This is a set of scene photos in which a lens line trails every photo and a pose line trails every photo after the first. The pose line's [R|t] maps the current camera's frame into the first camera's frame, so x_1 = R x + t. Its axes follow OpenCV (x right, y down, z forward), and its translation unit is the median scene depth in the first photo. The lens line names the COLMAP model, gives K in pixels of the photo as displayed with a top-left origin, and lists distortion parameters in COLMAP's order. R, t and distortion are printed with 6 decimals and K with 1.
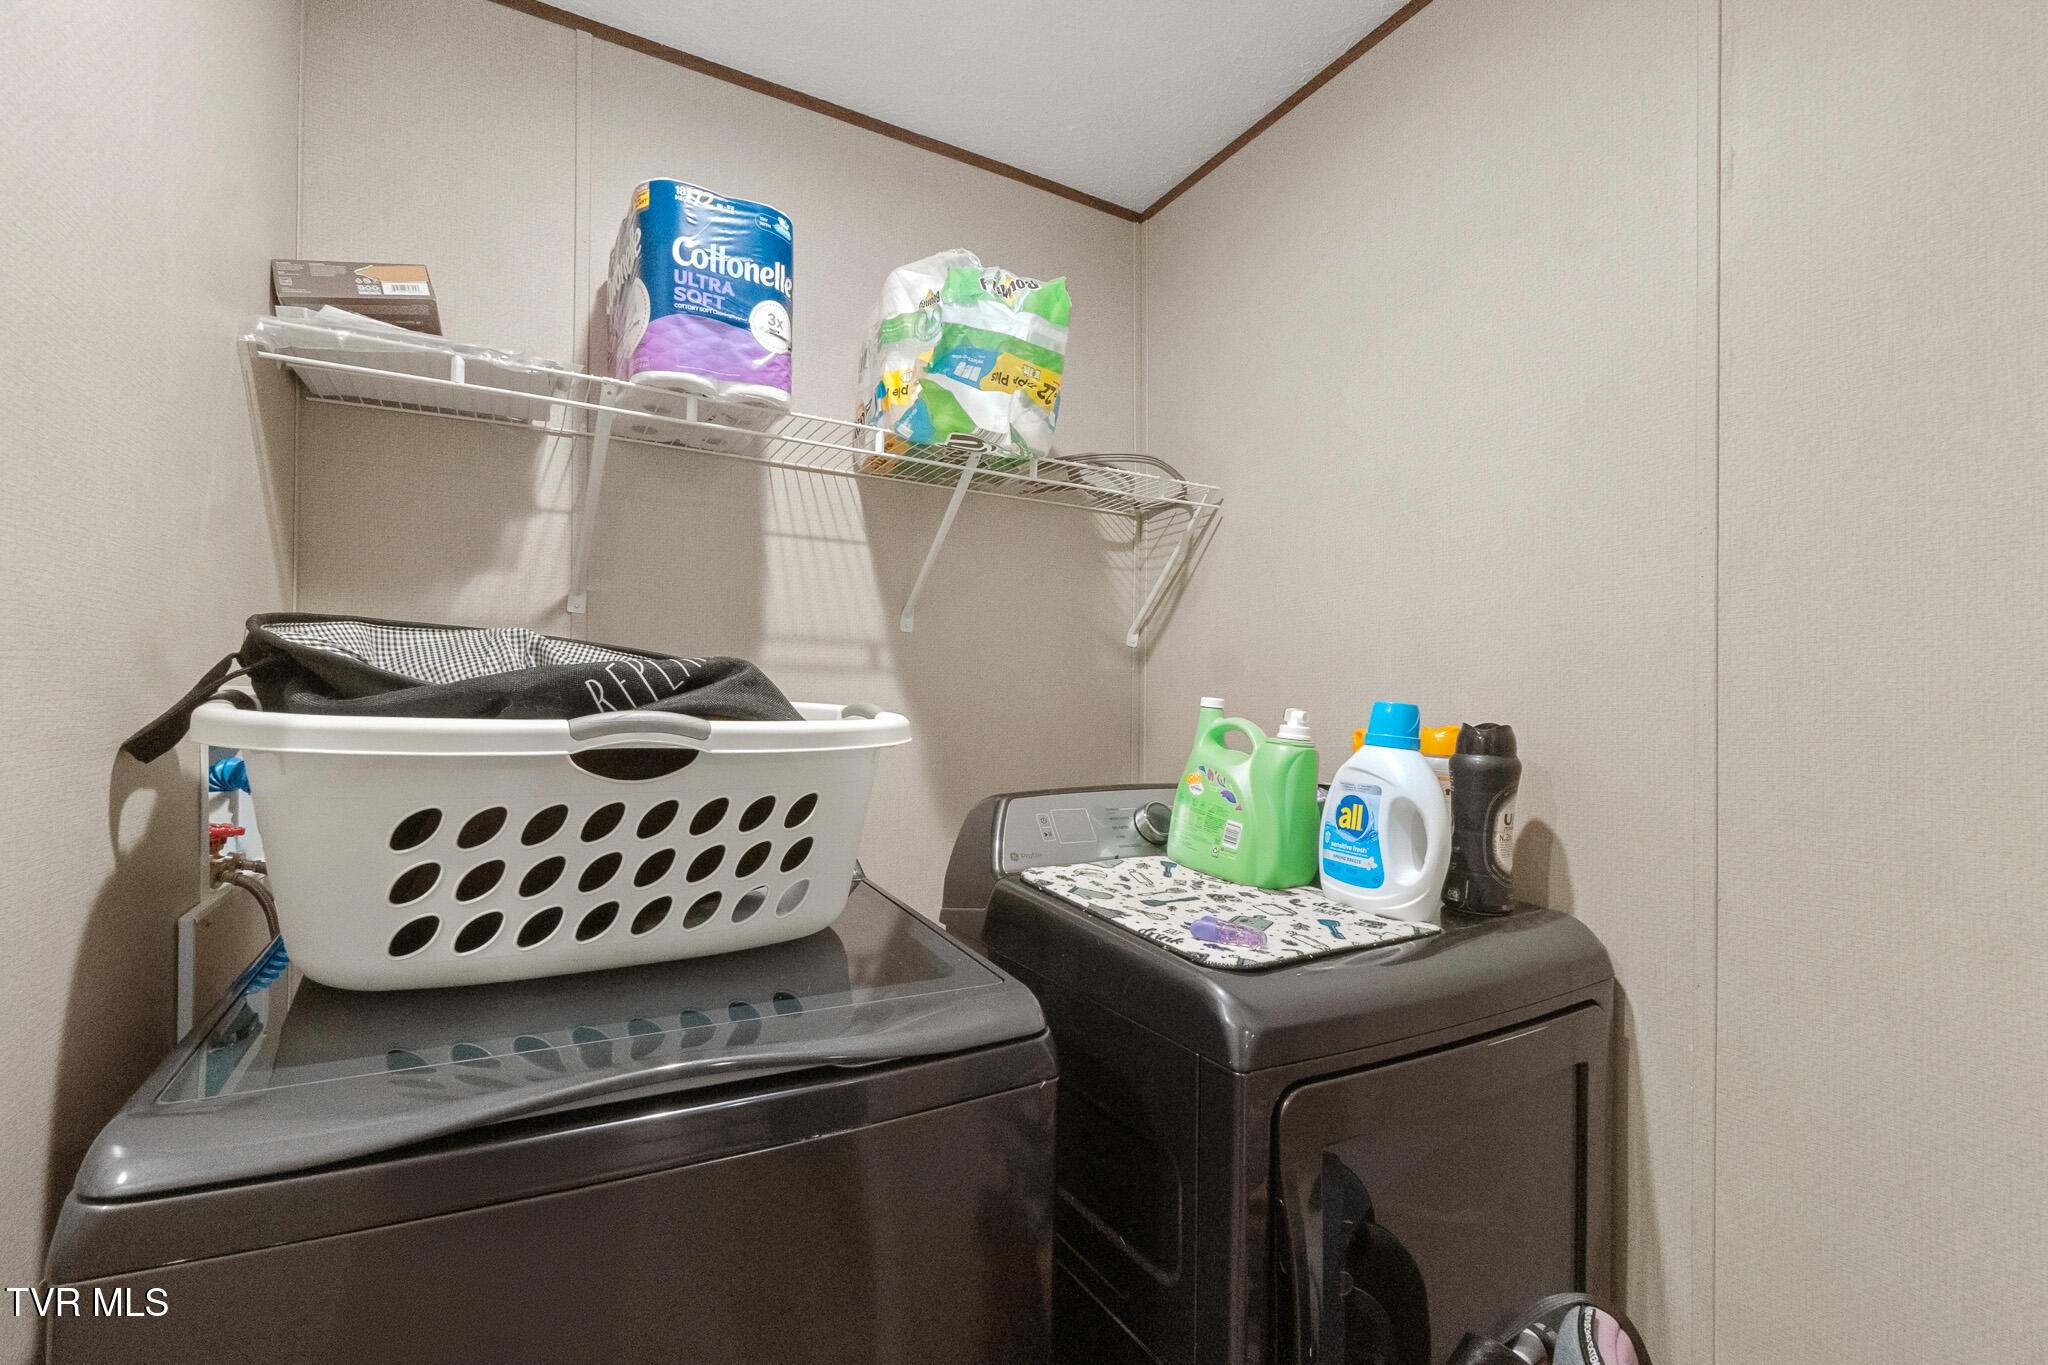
lens RADIAL K [[886.7, 0, 1017.9], [0, 886.7, 711.3], [0, 0, 1]] dist [-0.003223, -0.000225]
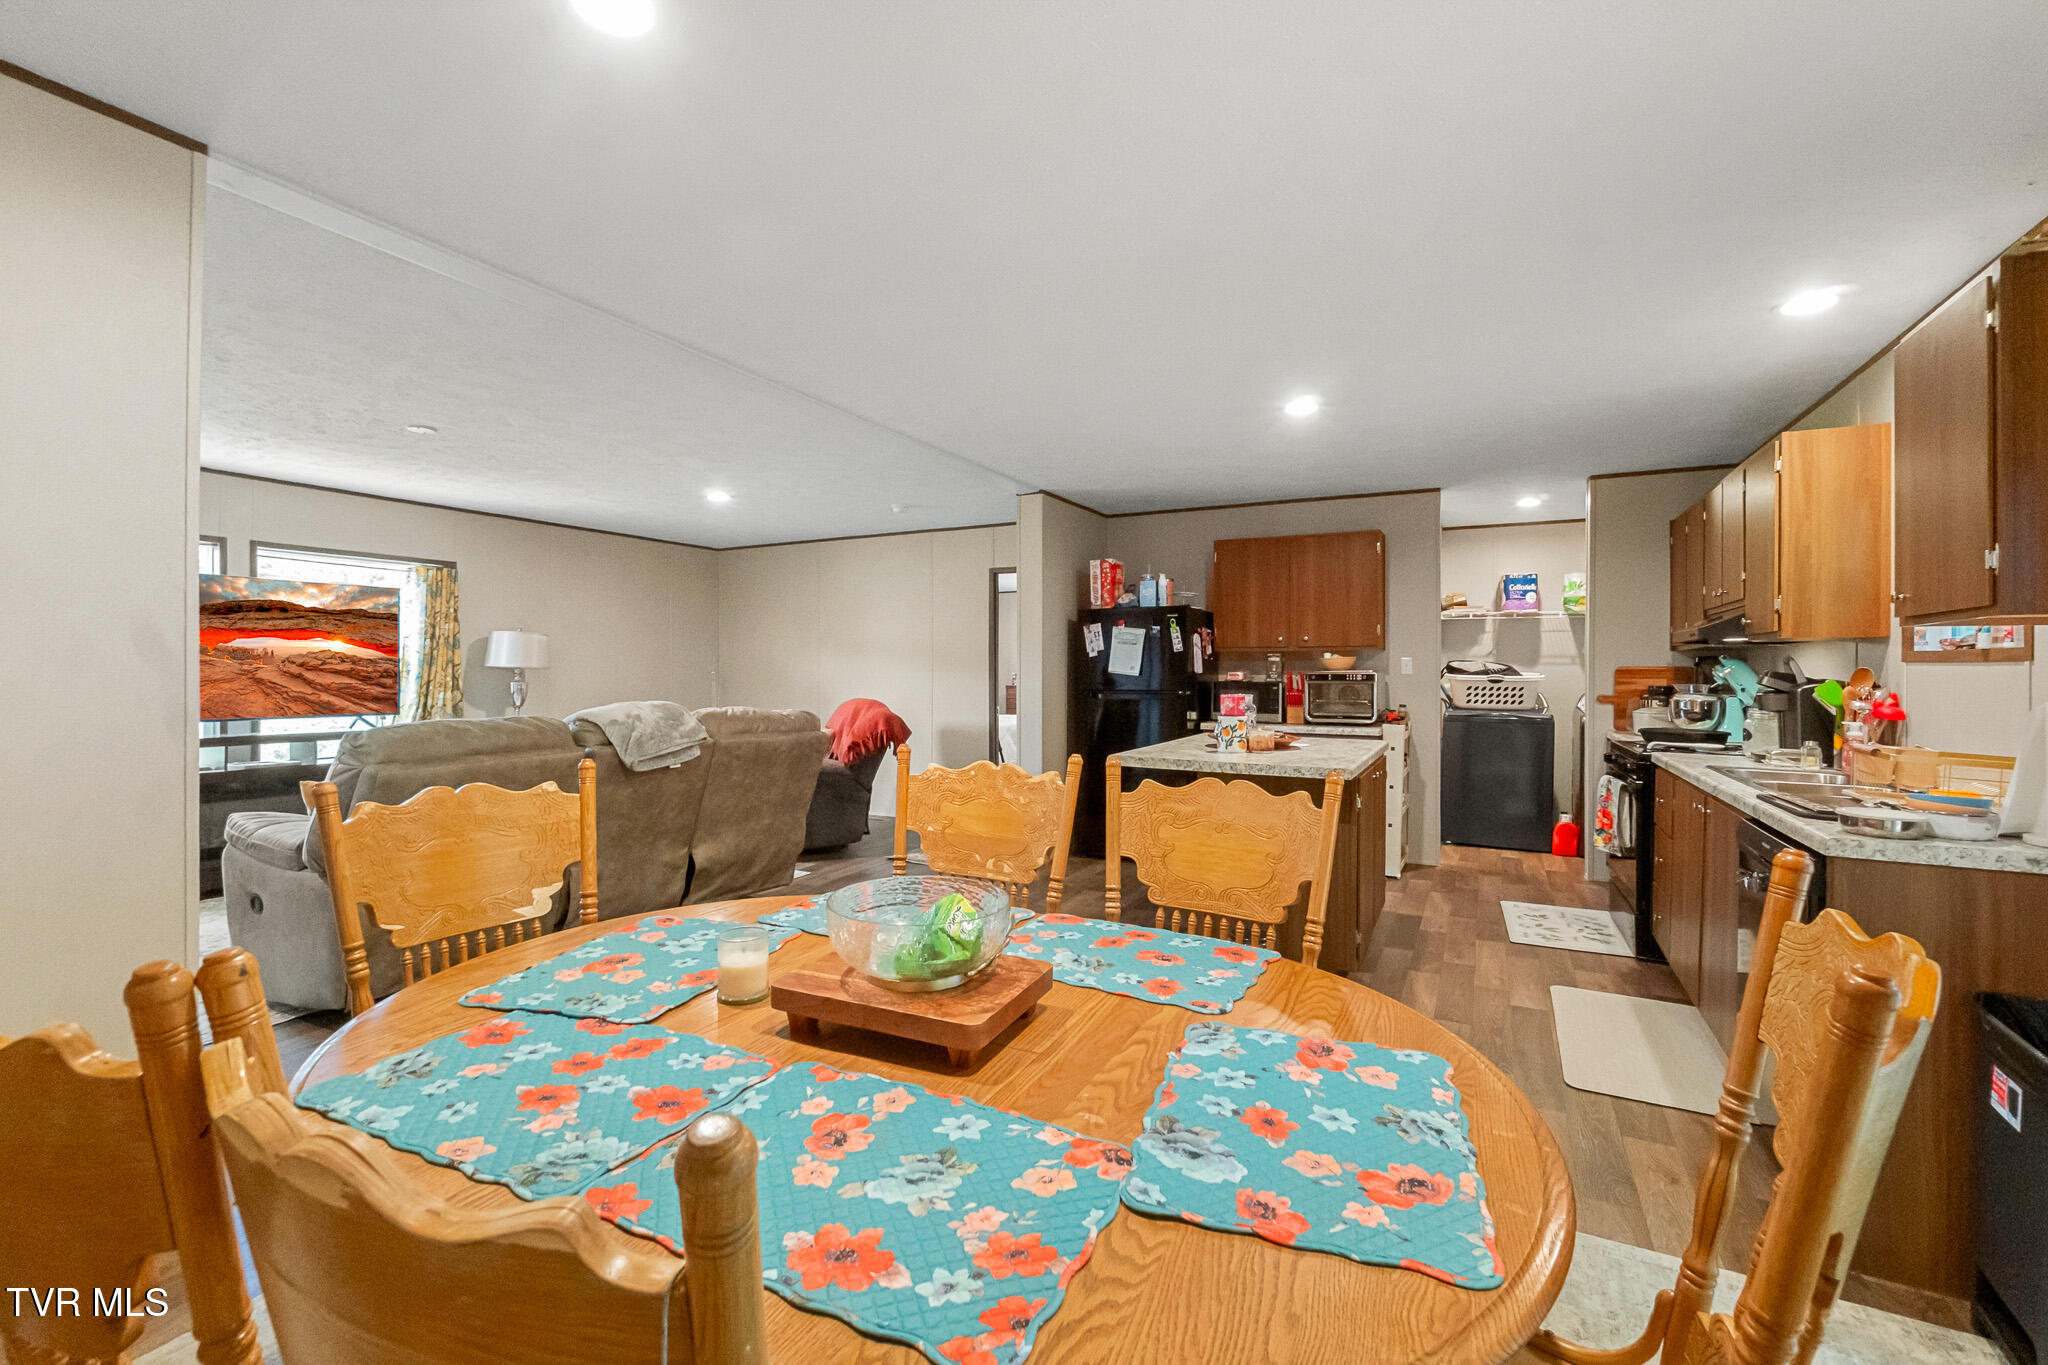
lens RADIAL K [[894.7, 0, 1016.7], [0, 894.7, 667.6], [0, 0, 1]] dist [-0.003408, -0.000233]
pose [[0.535167, -0.003452, -0.844739, 3.562999], [0.000107, 0.999992, -0.004019, -0.029579], [0.844746, 0.002061, 0.535163, -6.089121]]
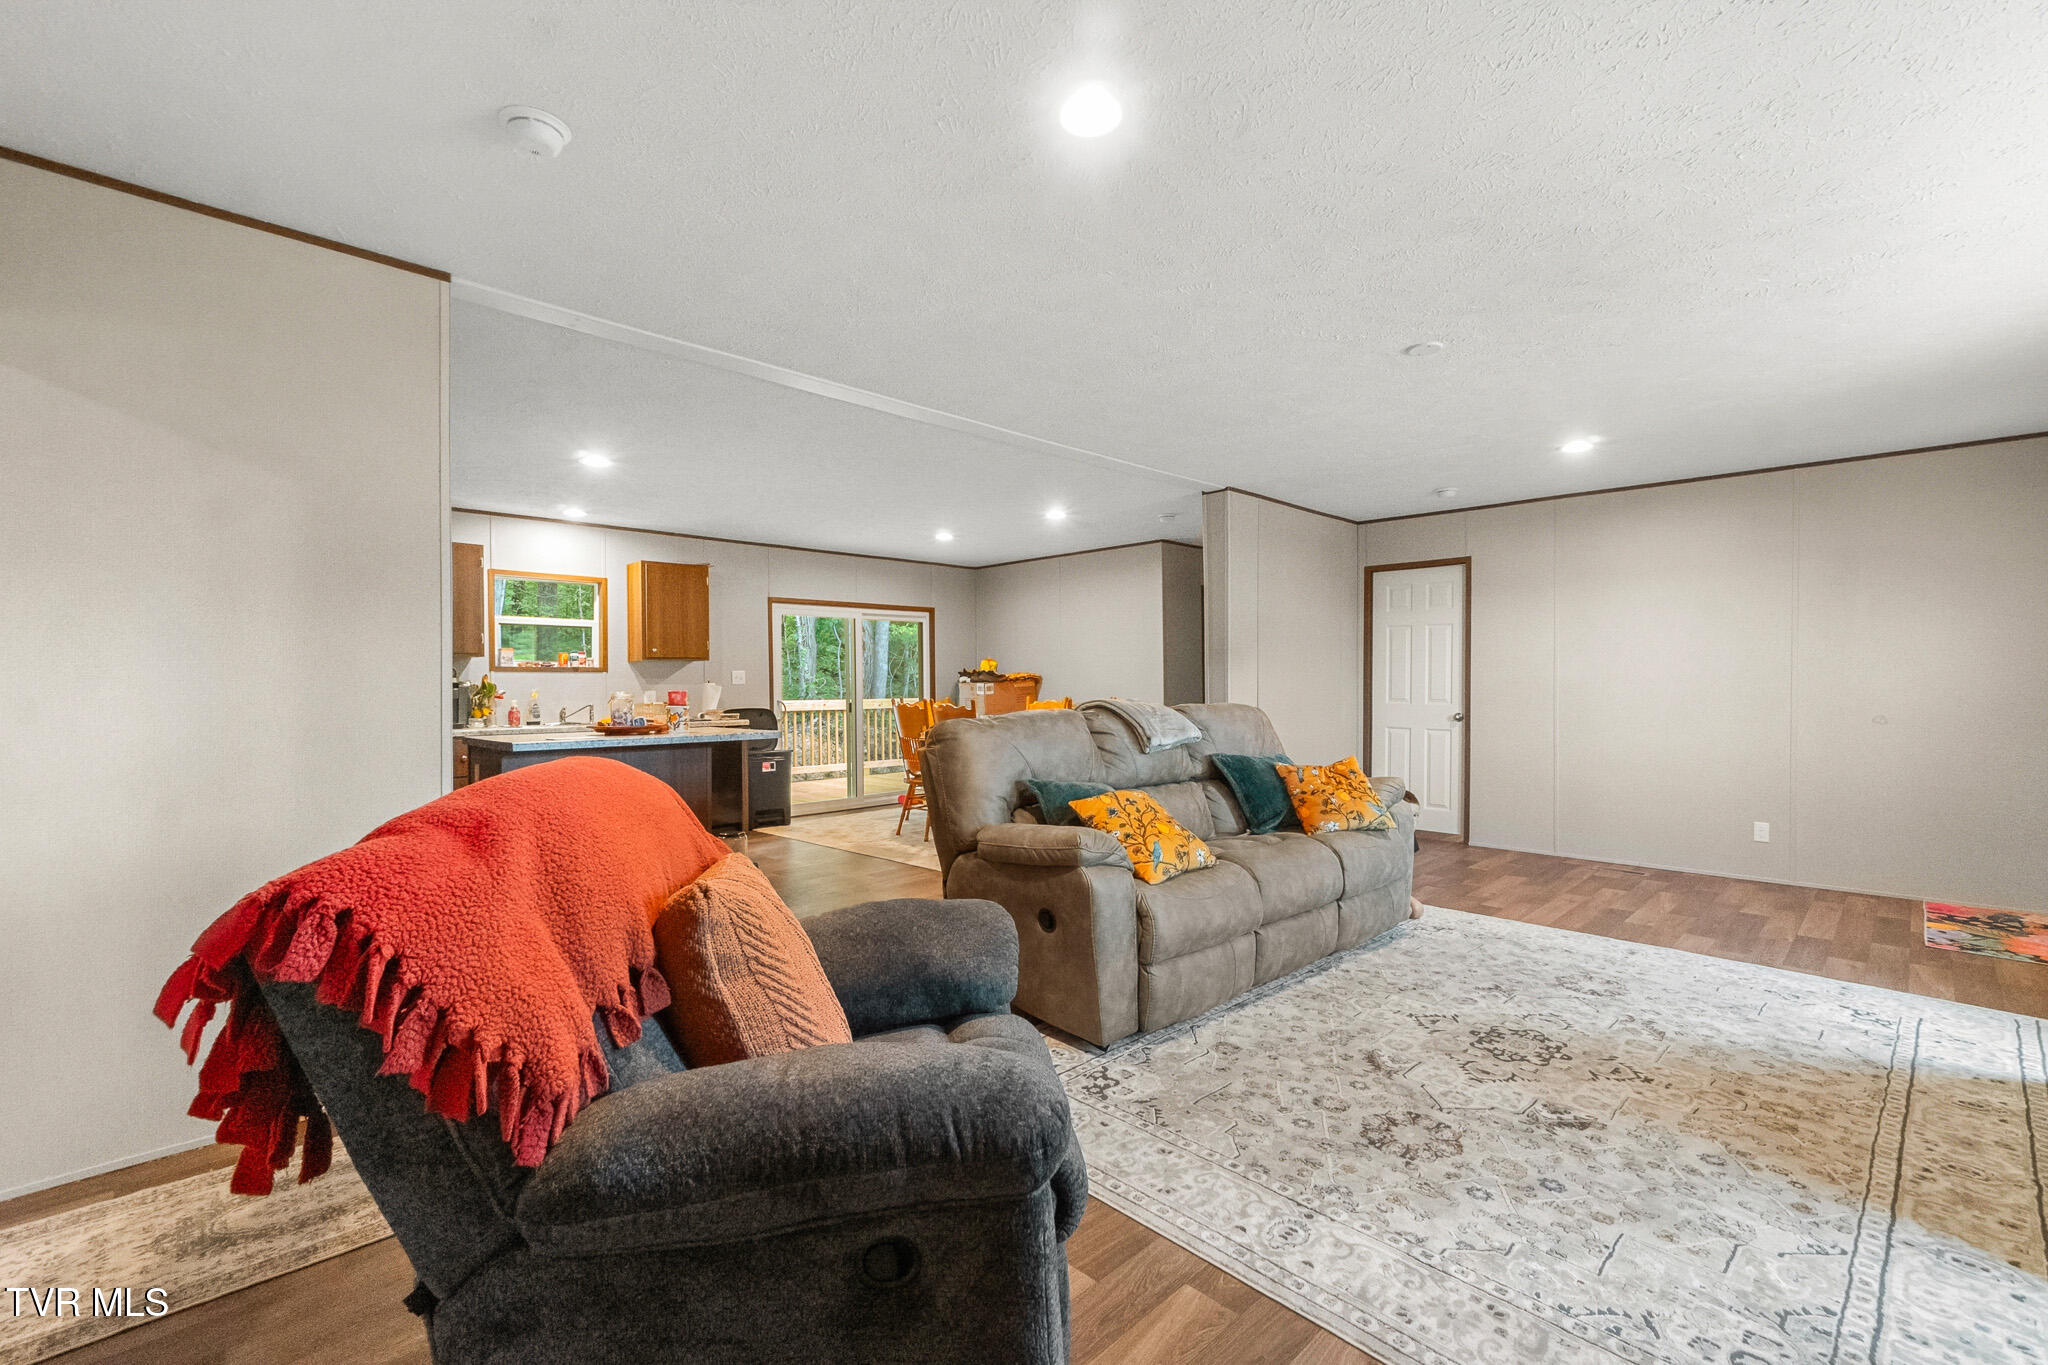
lens RADIAL K [[888.8, 0, 1012.7], [0, 888.8, 686.3], [0, 0, 1]] dist [0.001899, 0.000168]
pose [[-0.242148, -0.006363, 0.970219, -5.150595], [0.005212, 0.999956, 0.007859, 0.020810], [-0.970225, 0.006960, -0.242104, -3.758593]]
